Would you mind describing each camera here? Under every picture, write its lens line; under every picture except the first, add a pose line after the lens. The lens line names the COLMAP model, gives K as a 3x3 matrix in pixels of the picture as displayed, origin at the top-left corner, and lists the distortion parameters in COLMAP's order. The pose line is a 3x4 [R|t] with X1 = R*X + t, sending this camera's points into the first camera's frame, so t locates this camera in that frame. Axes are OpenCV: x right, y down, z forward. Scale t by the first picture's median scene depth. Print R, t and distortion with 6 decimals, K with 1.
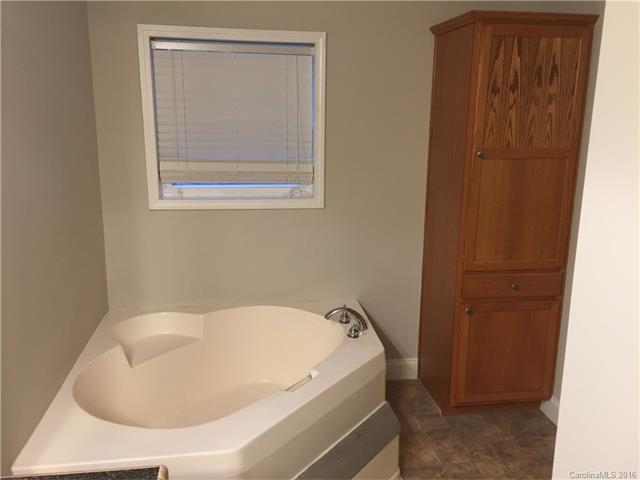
lens RADIAL K [[561.6, 0, 320.0], [0, 561.6, 240.0], [0, 0, 1]] dist [0.057908, -0.009751]
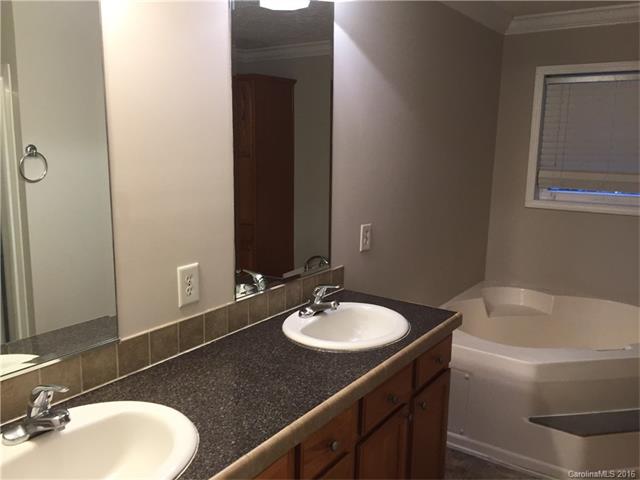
lens RADIAL K [[561.6, 0, 320.0], [0, 561.6, 240.0], [0, 0, 1]] dist [0.057908, -0.009751]
pose [[0.729165, 0.121364, -0.673491, 0.238181], [-0.161864, 0.986810, 0.002580, 0.094114], [0.664920, 0.107133, 0.739191, -0.263146]]
